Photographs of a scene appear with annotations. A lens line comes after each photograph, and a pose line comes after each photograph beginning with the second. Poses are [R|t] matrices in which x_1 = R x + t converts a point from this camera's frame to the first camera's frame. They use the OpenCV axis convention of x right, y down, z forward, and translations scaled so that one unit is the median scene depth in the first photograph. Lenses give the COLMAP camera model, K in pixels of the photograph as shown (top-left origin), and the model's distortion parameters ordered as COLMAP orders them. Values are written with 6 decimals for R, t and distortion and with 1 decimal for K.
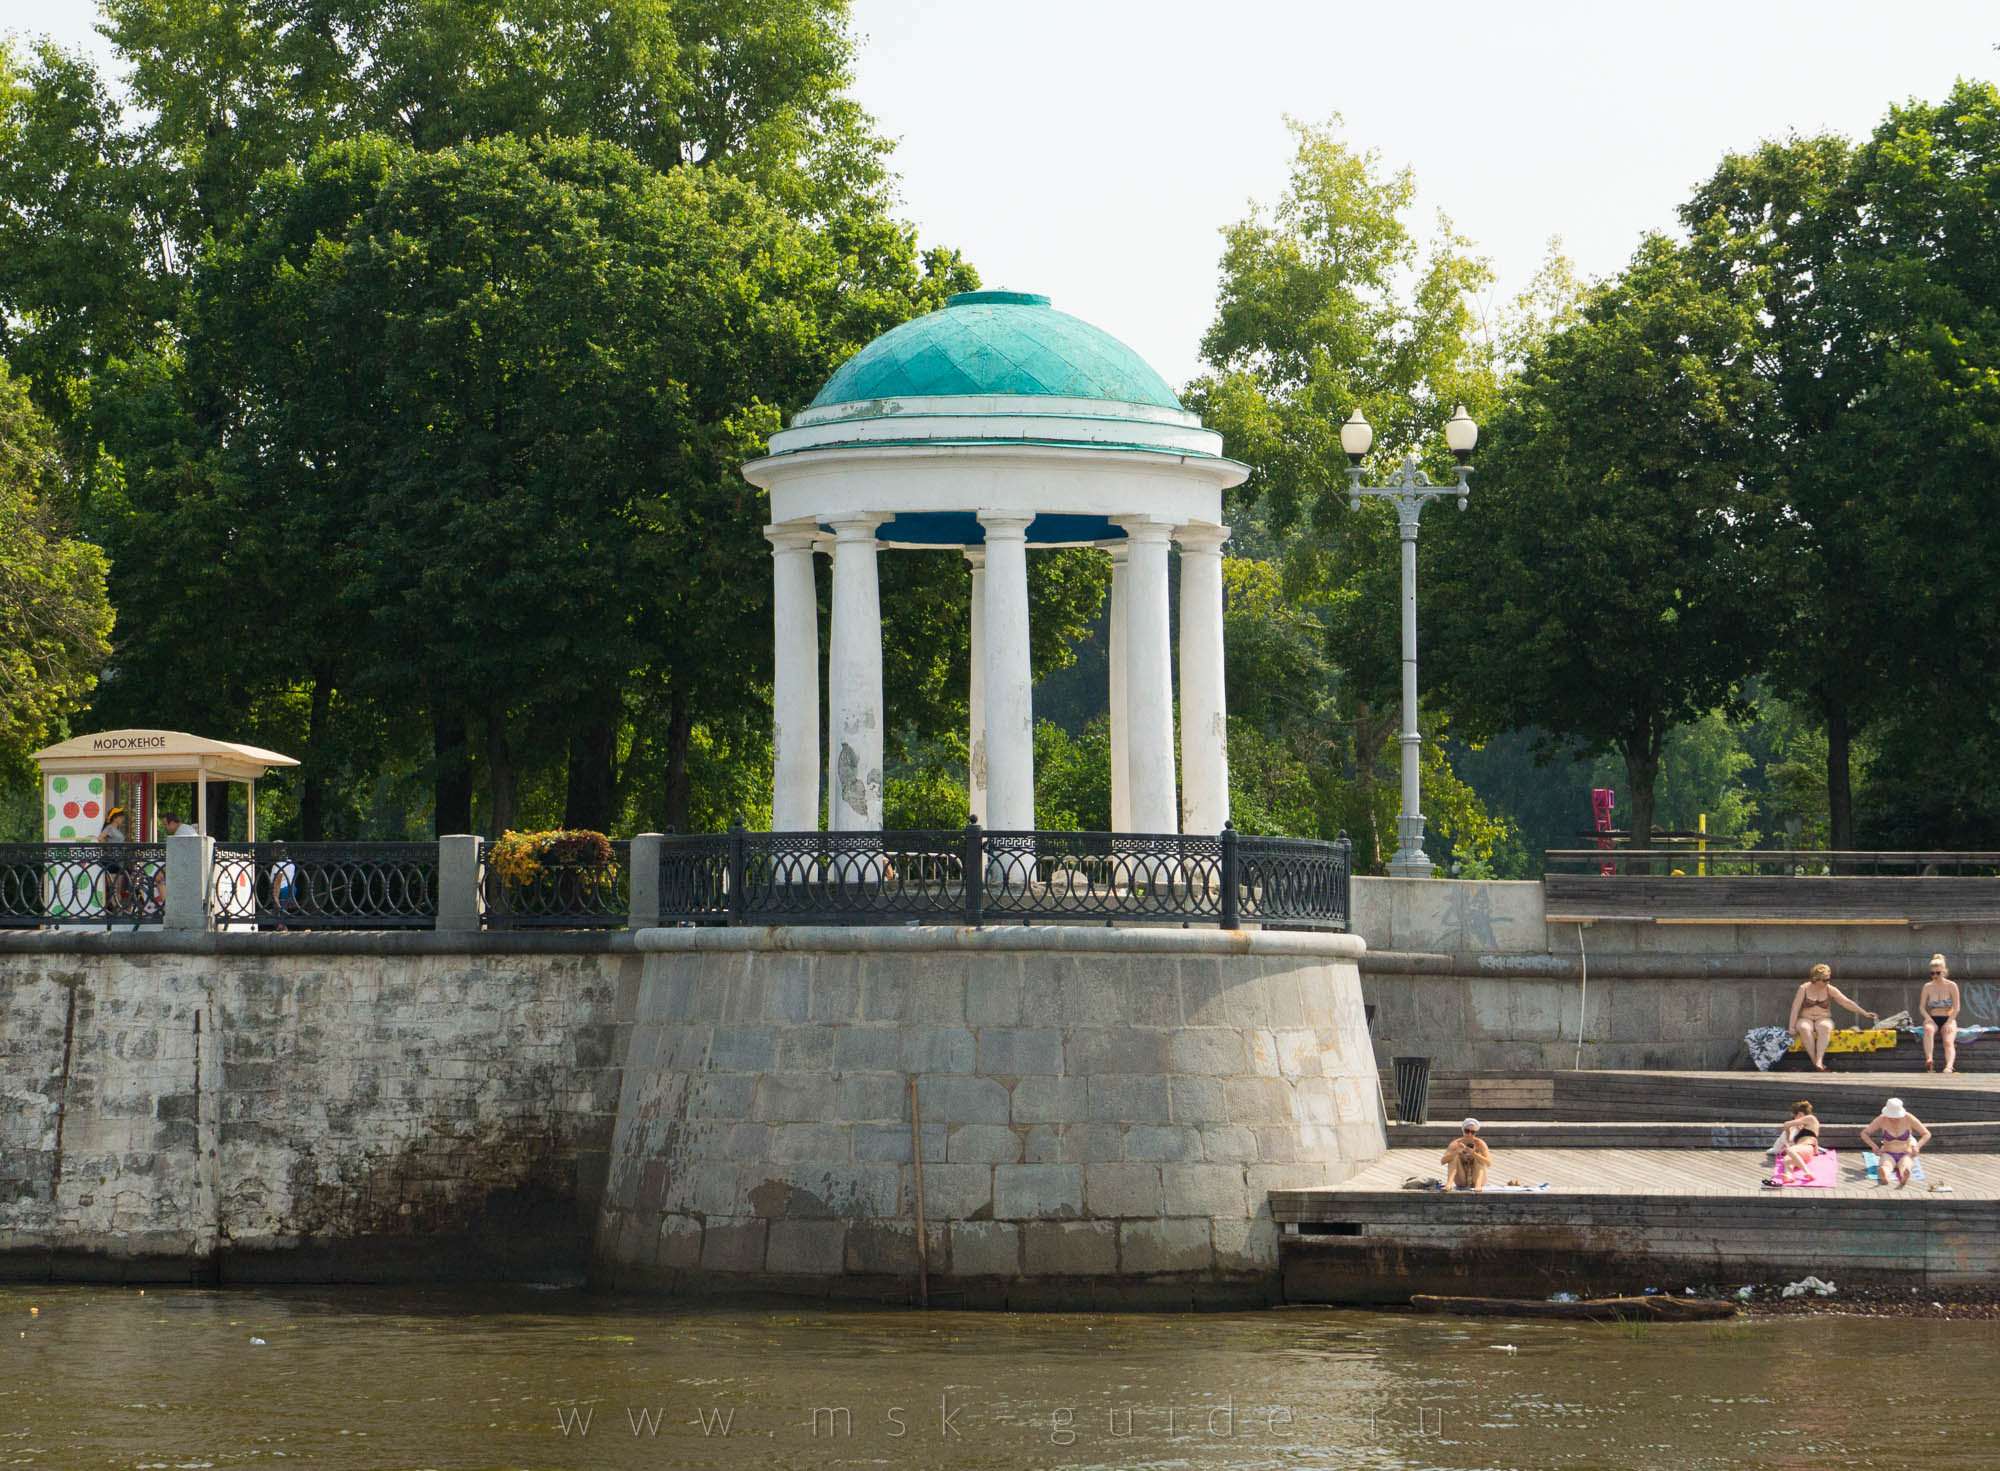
lens RADIAL K [[5370.4, 0, 999.9], [0, 5370.4, 734.1], [0, 0, 1]] dist [-0.020084, 0.000000]
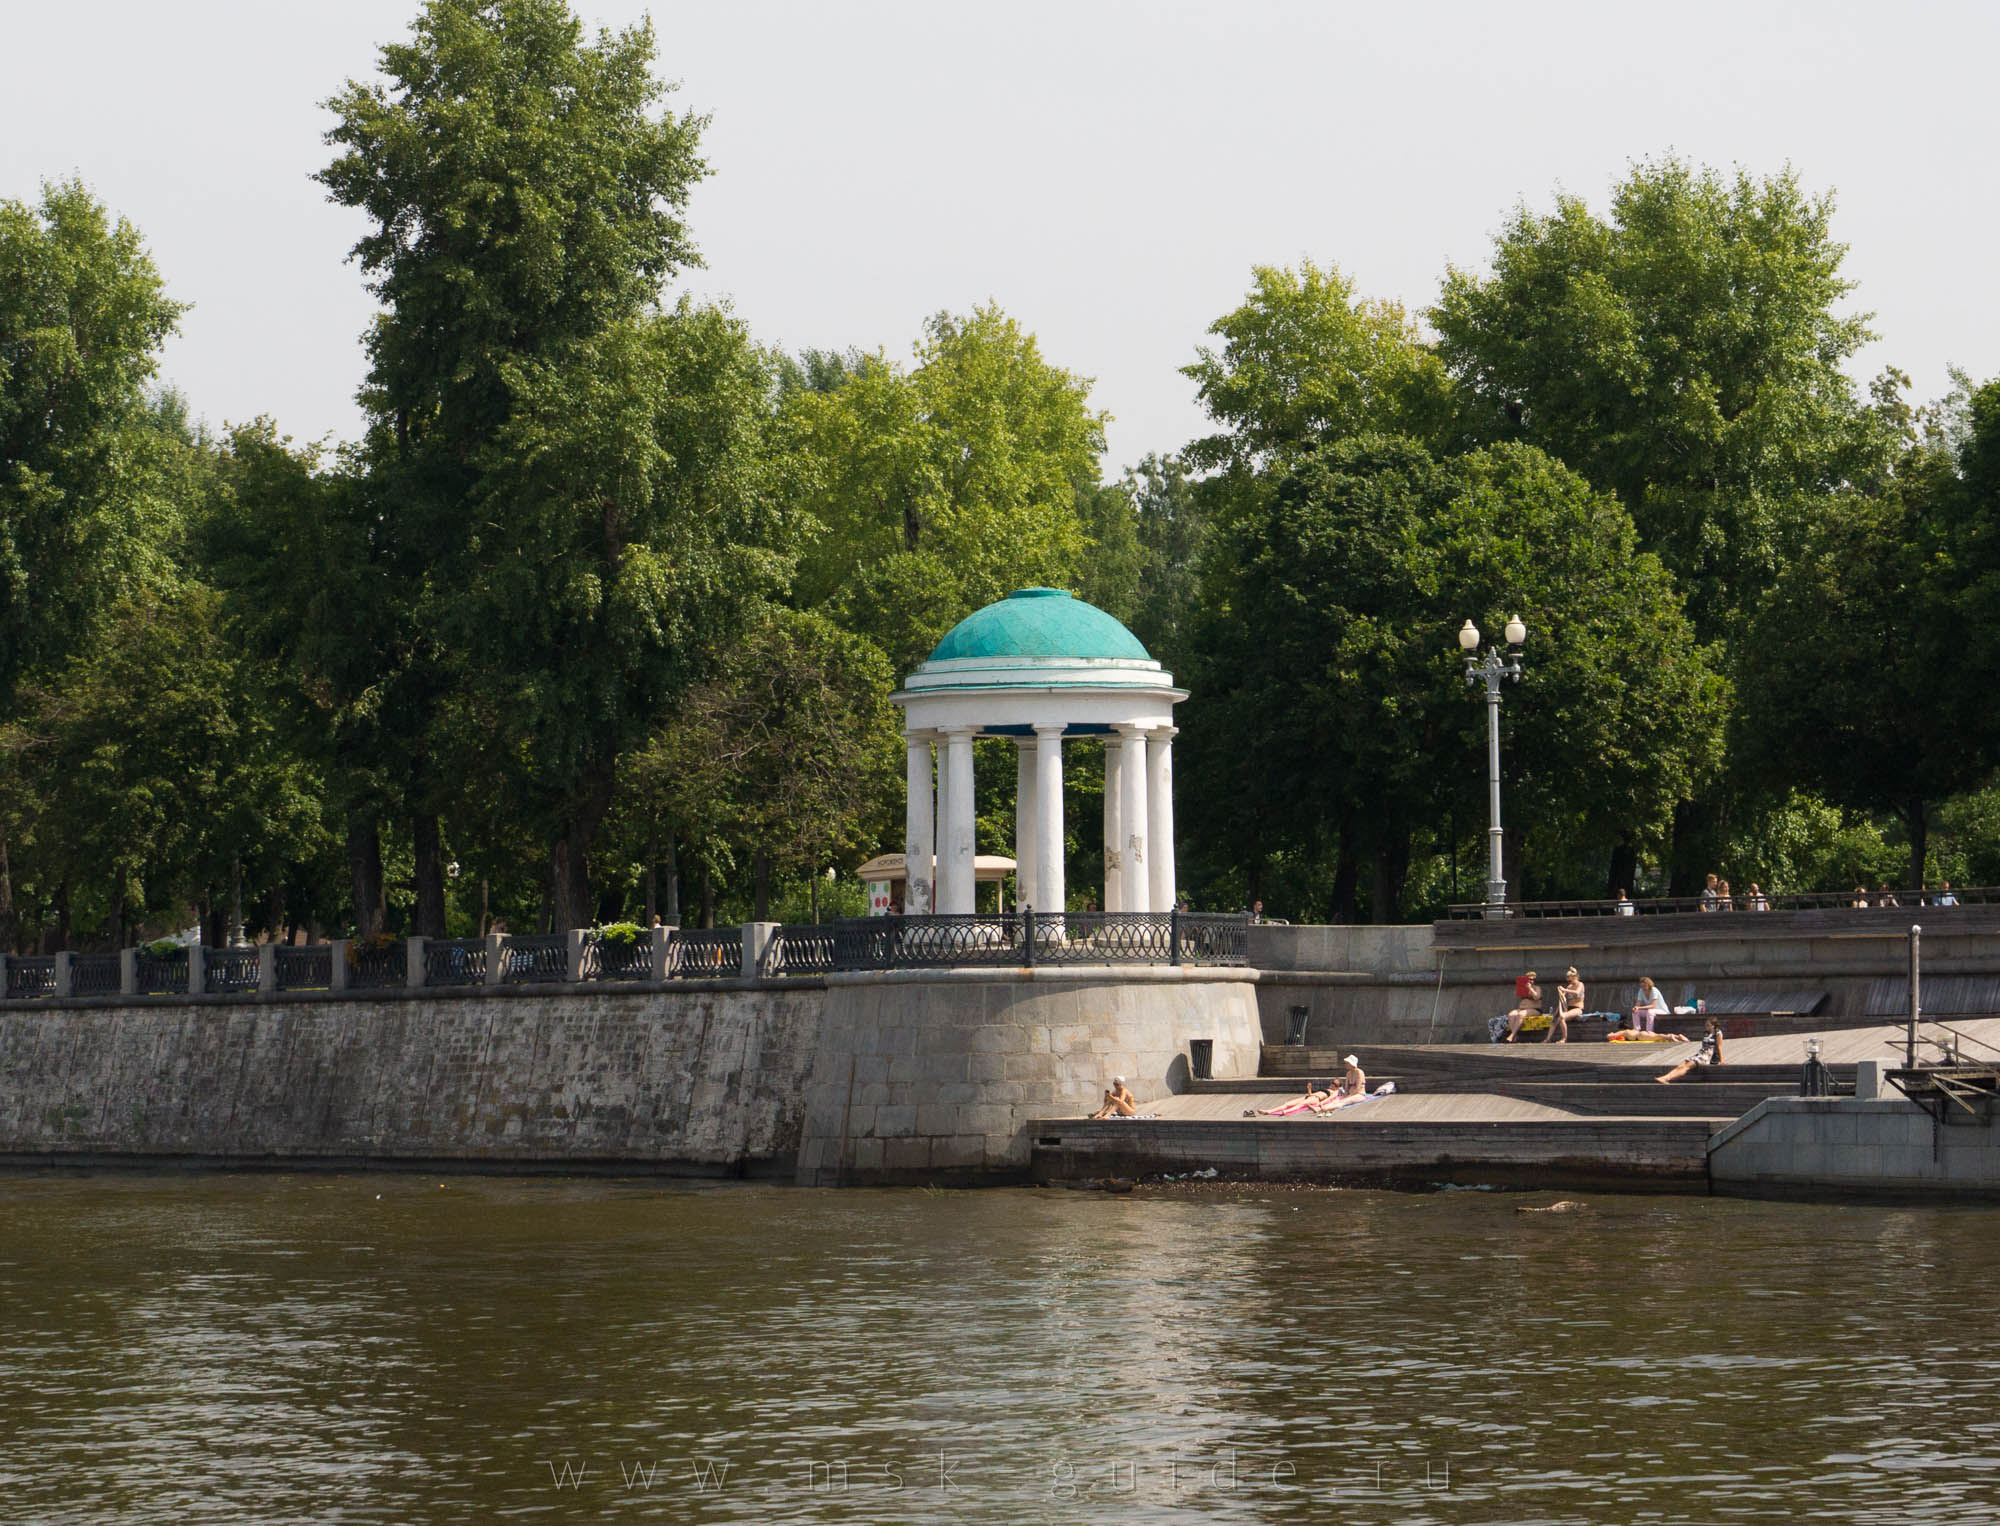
lens RADIAL K [[4648.3, 0, 1000.1], [0, 4648.3, 763.6], [0, 0, 1]] dist [-0.081112, 0.000000]
pose [[0.824510, -0.050517, -0.563588, 0.802051], [0.050929, 0.998590, -0.015000, -0.006437], [0.563551, -0.016336, 0.825920, -0.211865]]
